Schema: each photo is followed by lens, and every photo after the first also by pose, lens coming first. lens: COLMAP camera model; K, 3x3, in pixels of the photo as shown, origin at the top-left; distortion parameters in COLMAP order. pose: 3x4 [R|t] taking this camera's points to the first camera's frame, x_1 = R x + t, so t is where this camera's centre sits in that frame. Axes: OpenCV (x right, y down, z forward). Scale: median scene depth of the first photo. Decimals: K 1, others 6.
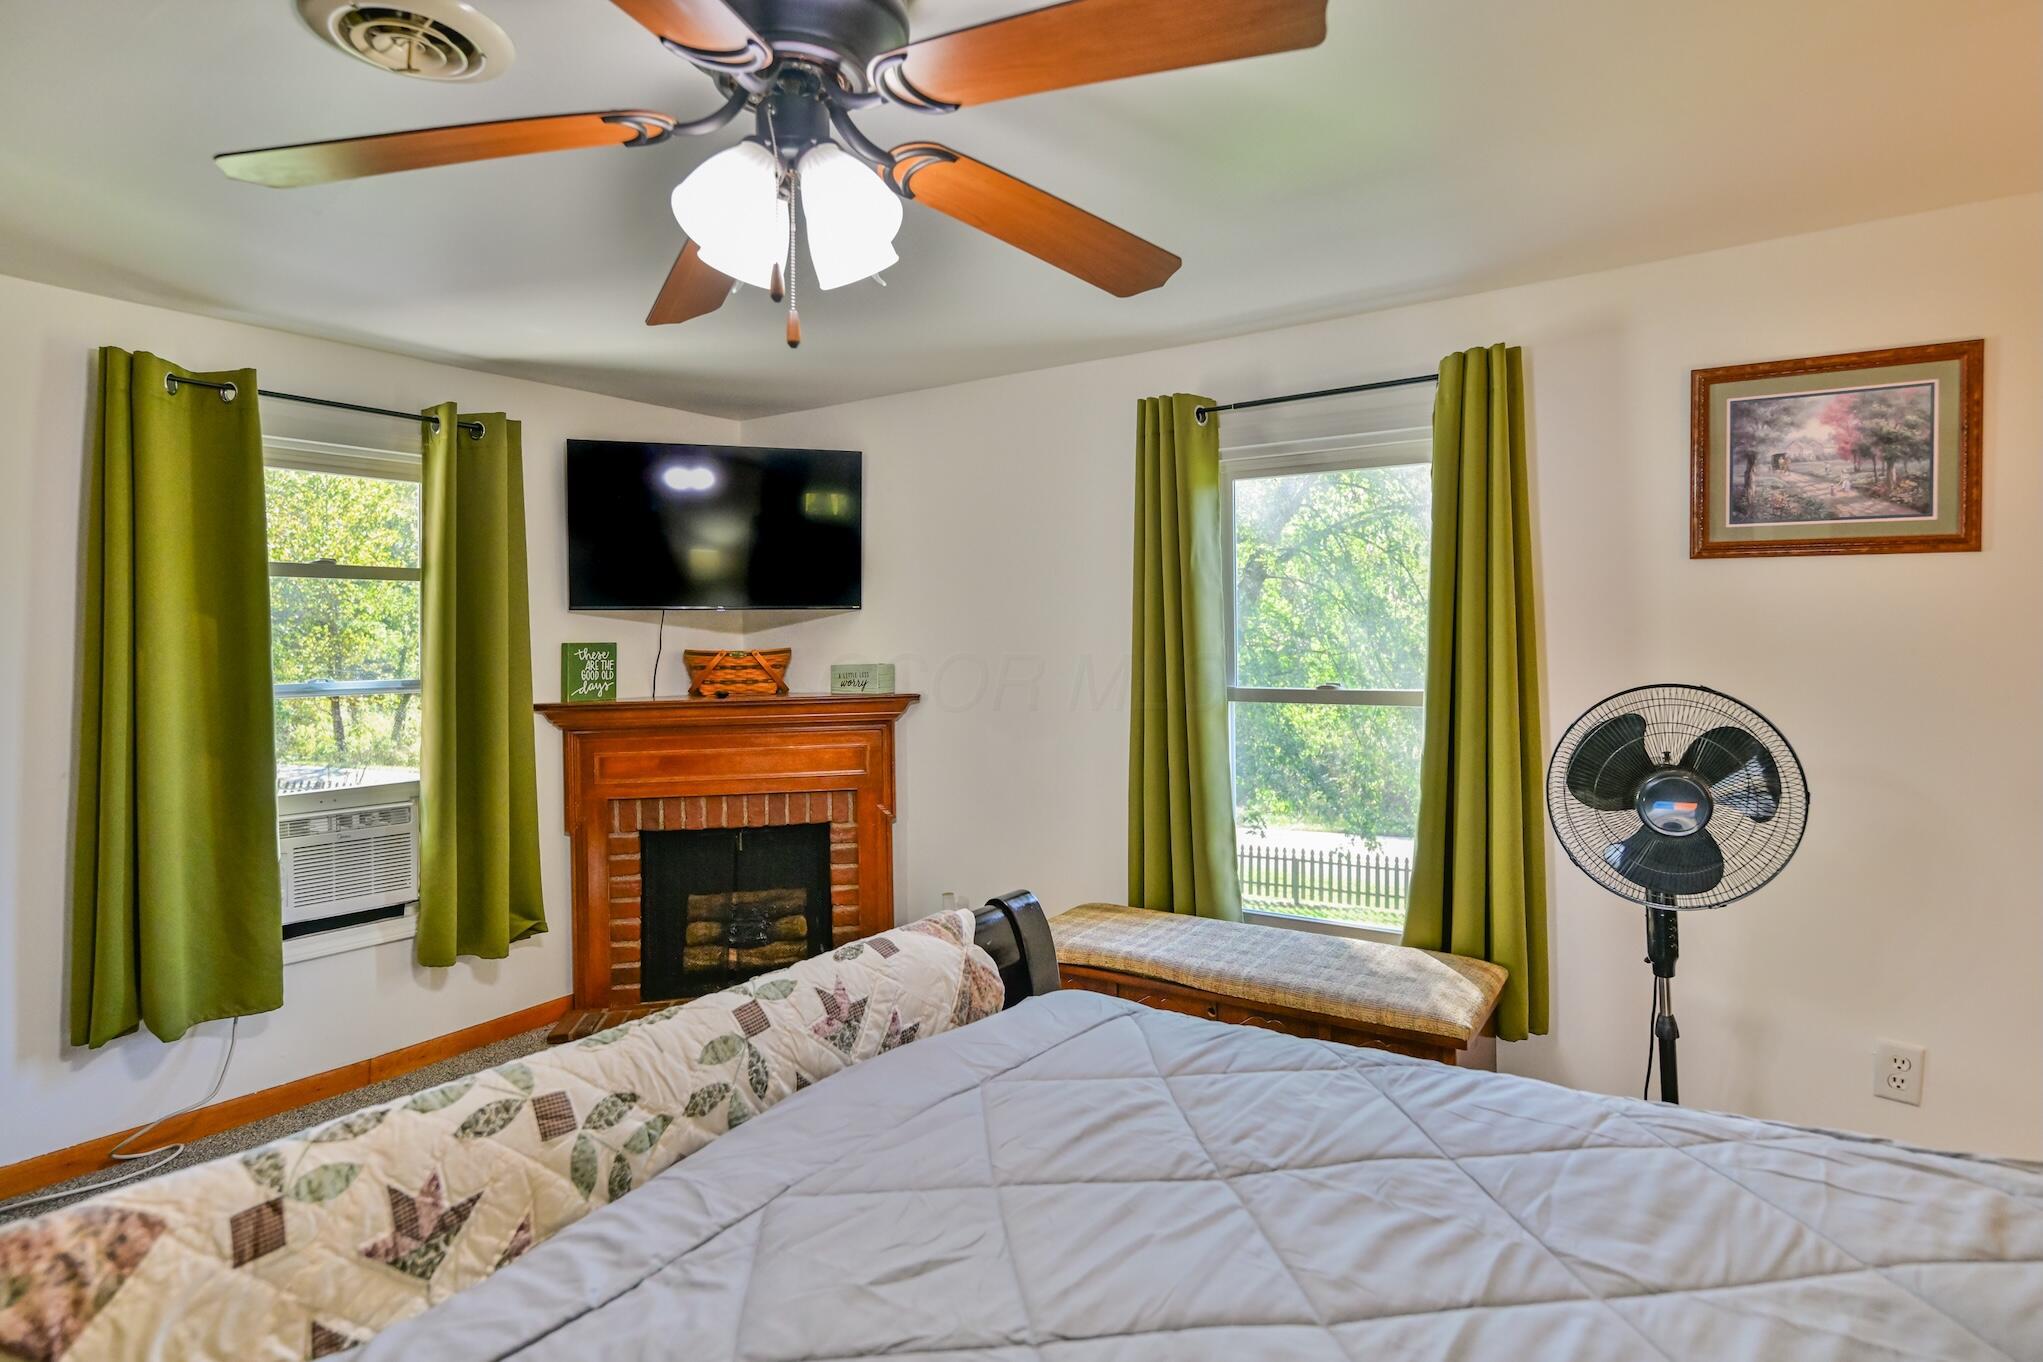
lens RADIAL K [[1121.8, 0, 1009.0], [0, 1121.8, 619.2], [0, 0, 1]] dist [0.003424, 0.000781]
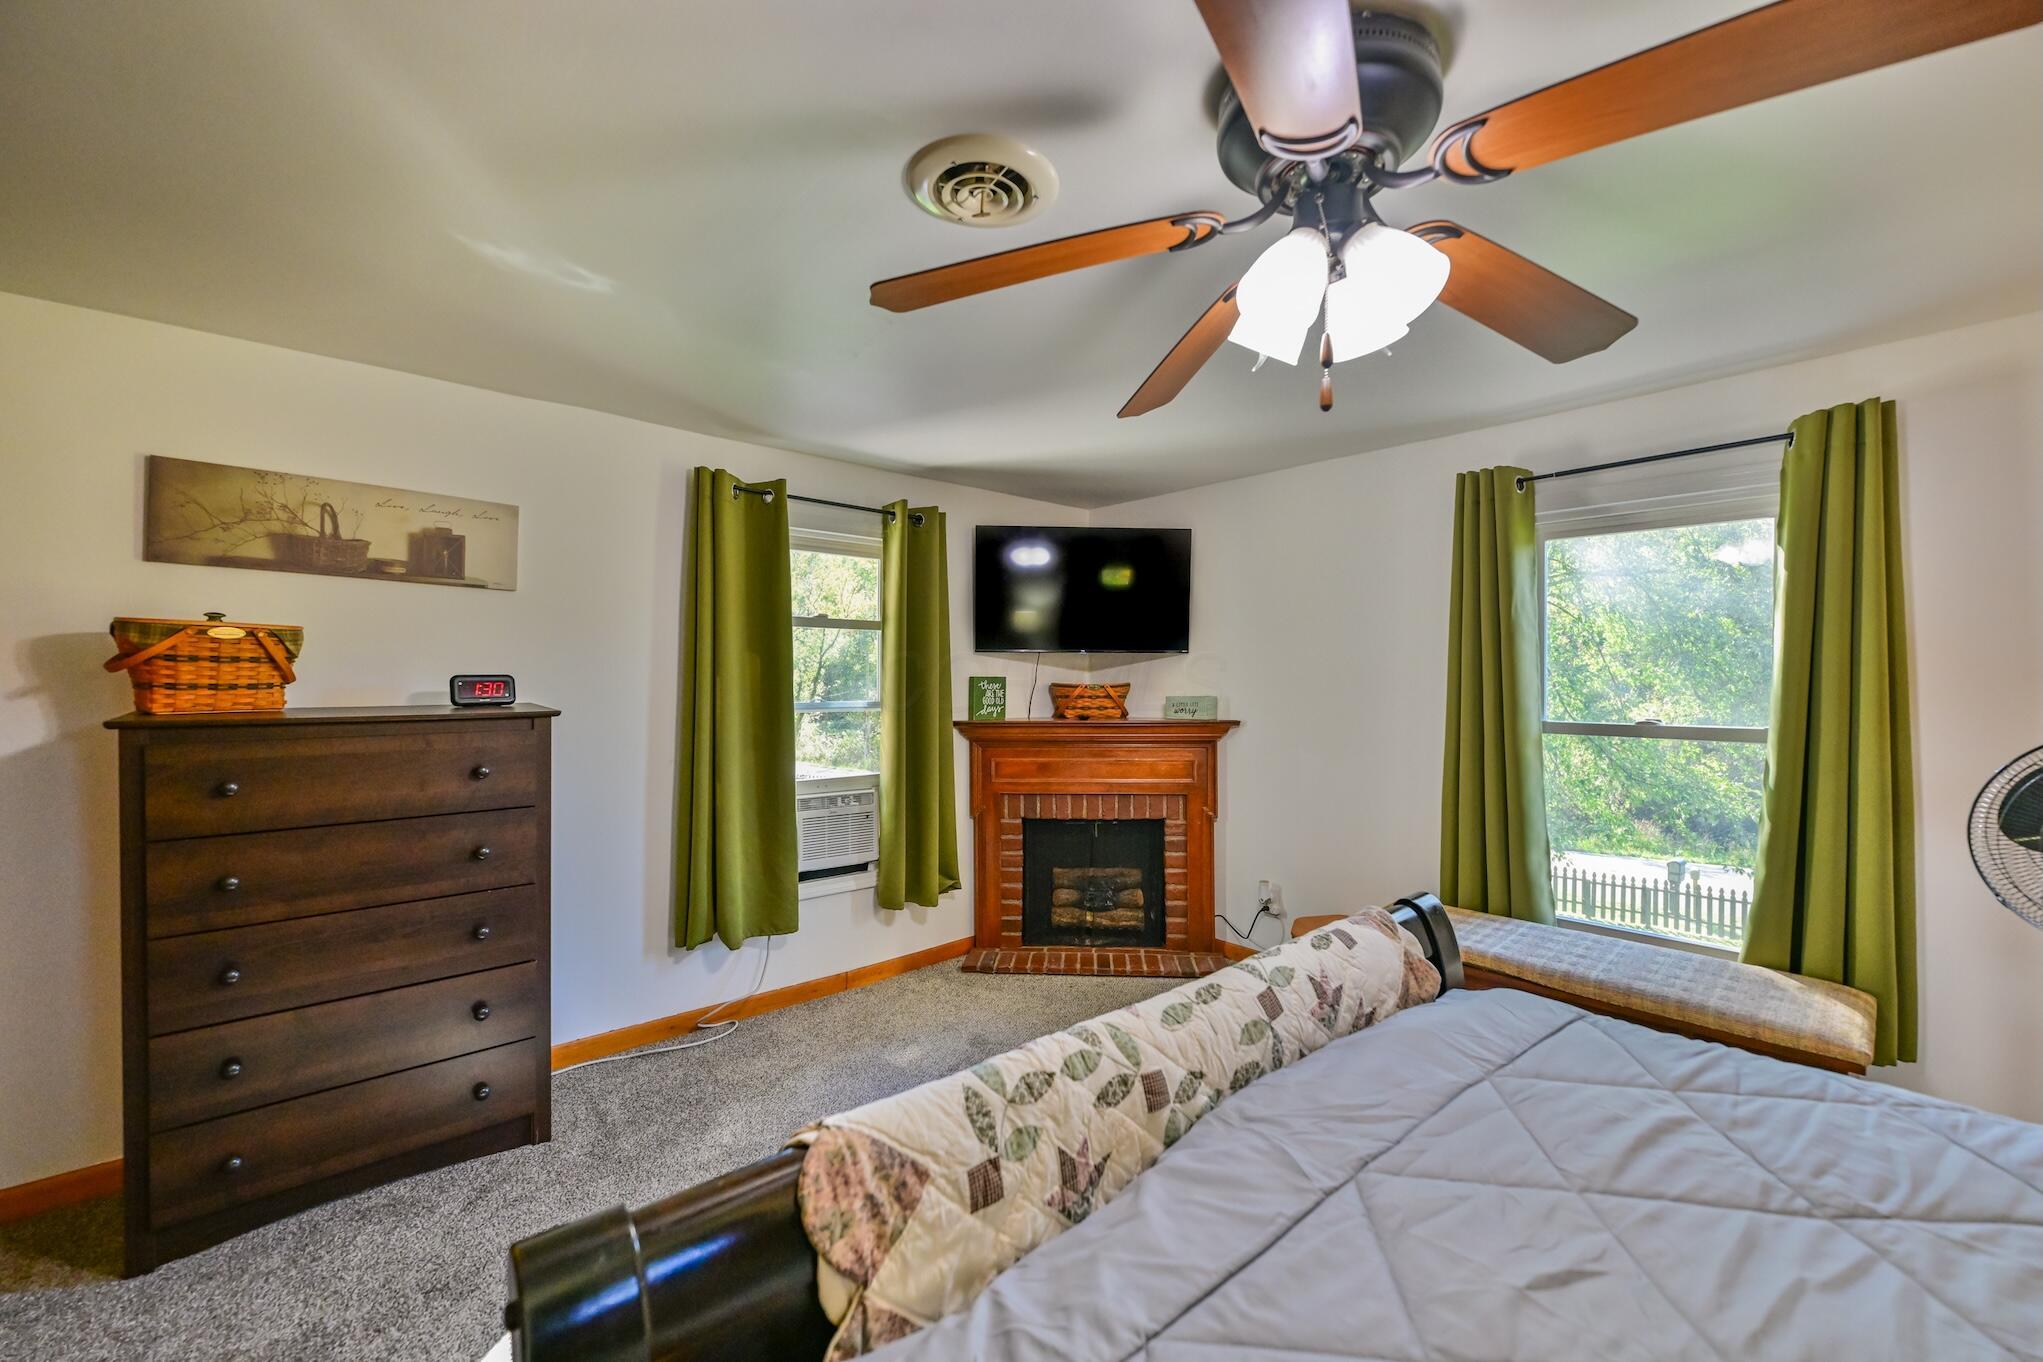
lens RADIAL K [[836.9, 0, 1025.3], [0, 836.9, 670.0], [0, 0, 1]] dist [0.000789, 0.000254]
pose [[0.971748, 0.009663, -0.235821, -0.133799], [-0.008118, 0.999939, 0.007521, 0.007251], [0.235879, -0.005394, 0.971767, 0.050086]]
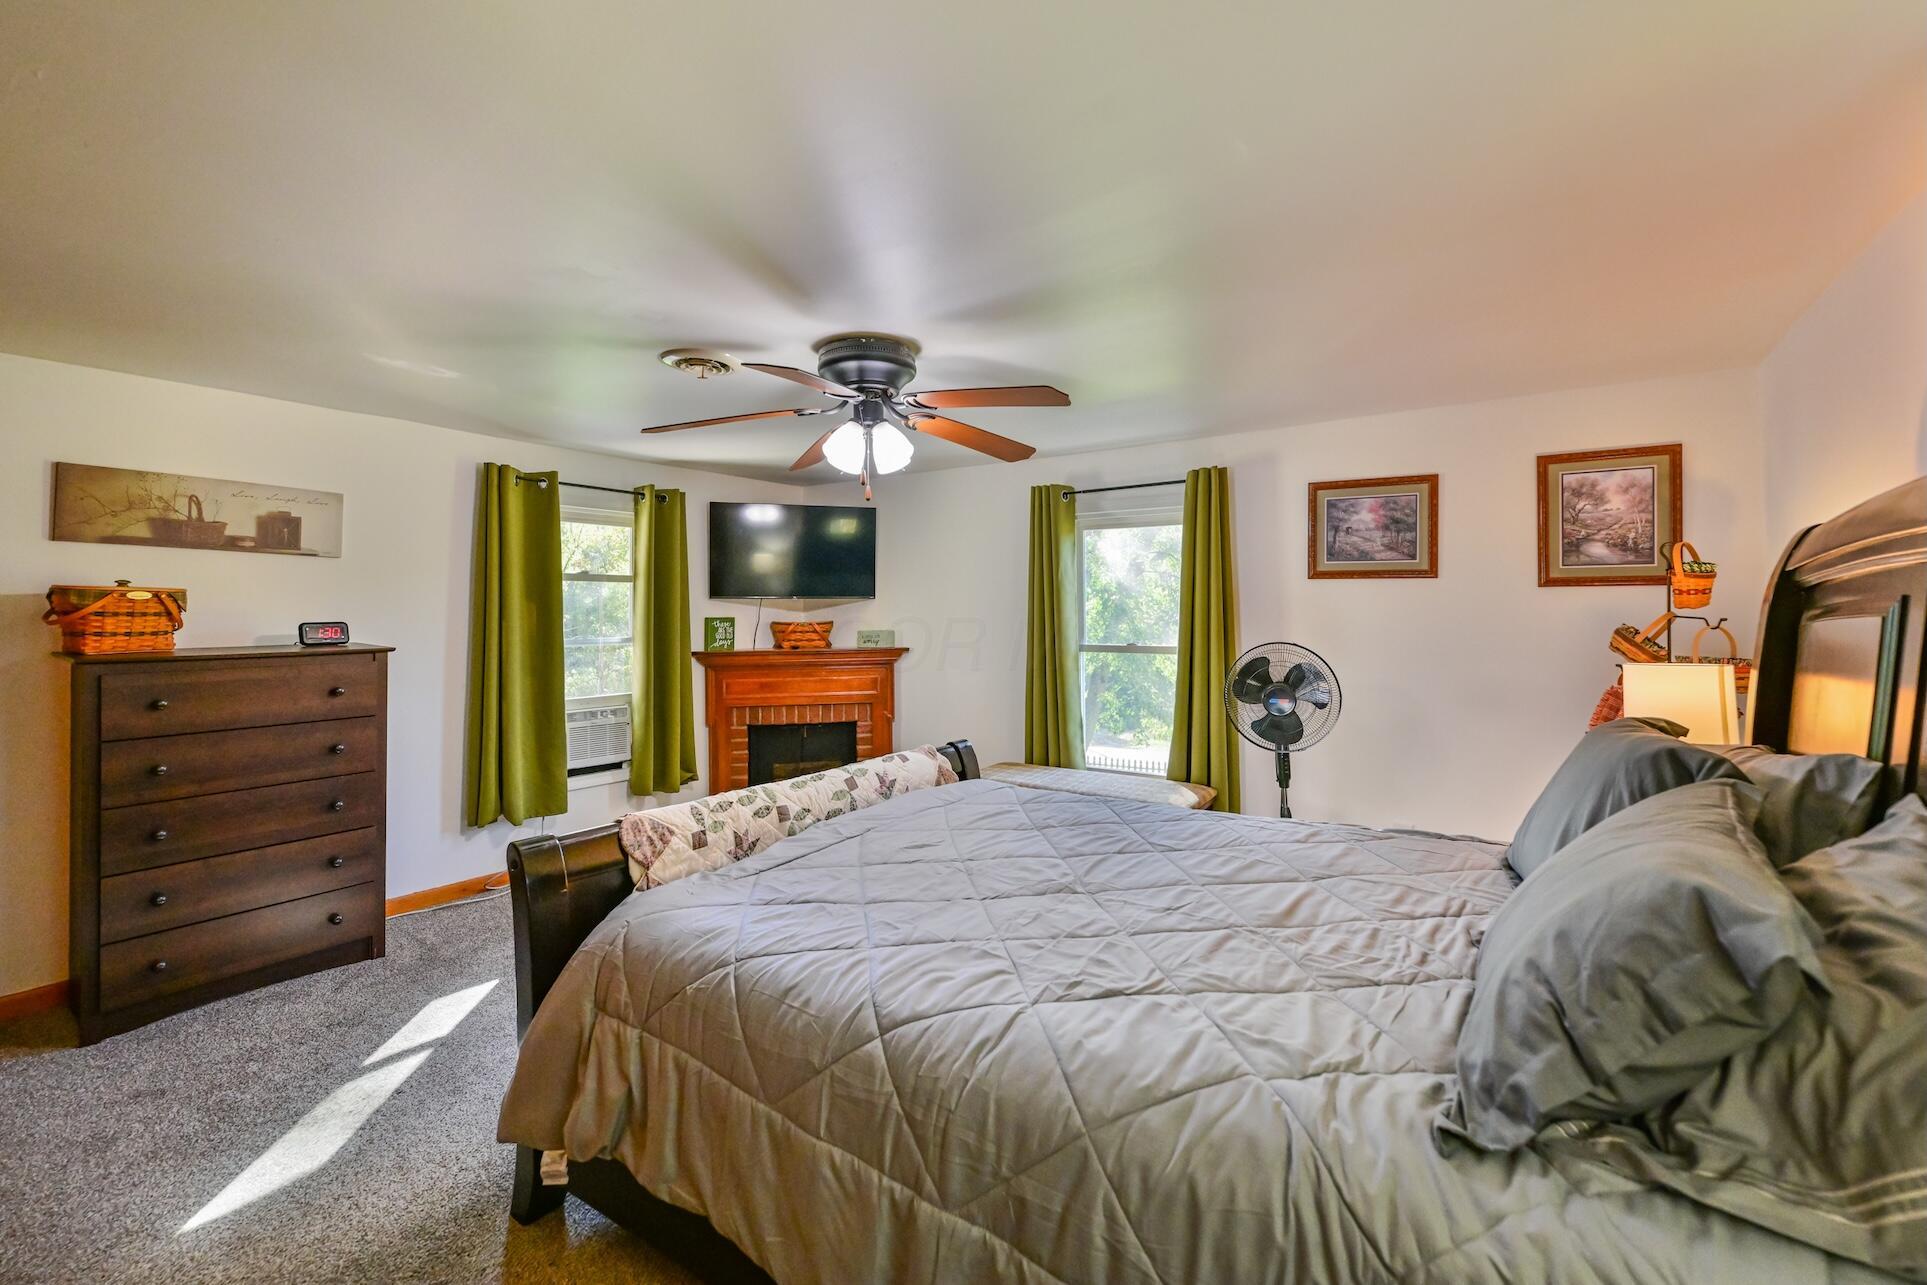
lens RADIAL K [[789.4, 0, 963.6], [0, 789.4, 598.6], [0, 0, 1]] dist [0.000789, 0.000254]
pose [[0.999979, 0.005917, 0.002540, 0.002734], [-0.005914, 0.999982, -0.001090, -0.012533], [-0.002546, 0.001075, 0.999996, -0.328663]]
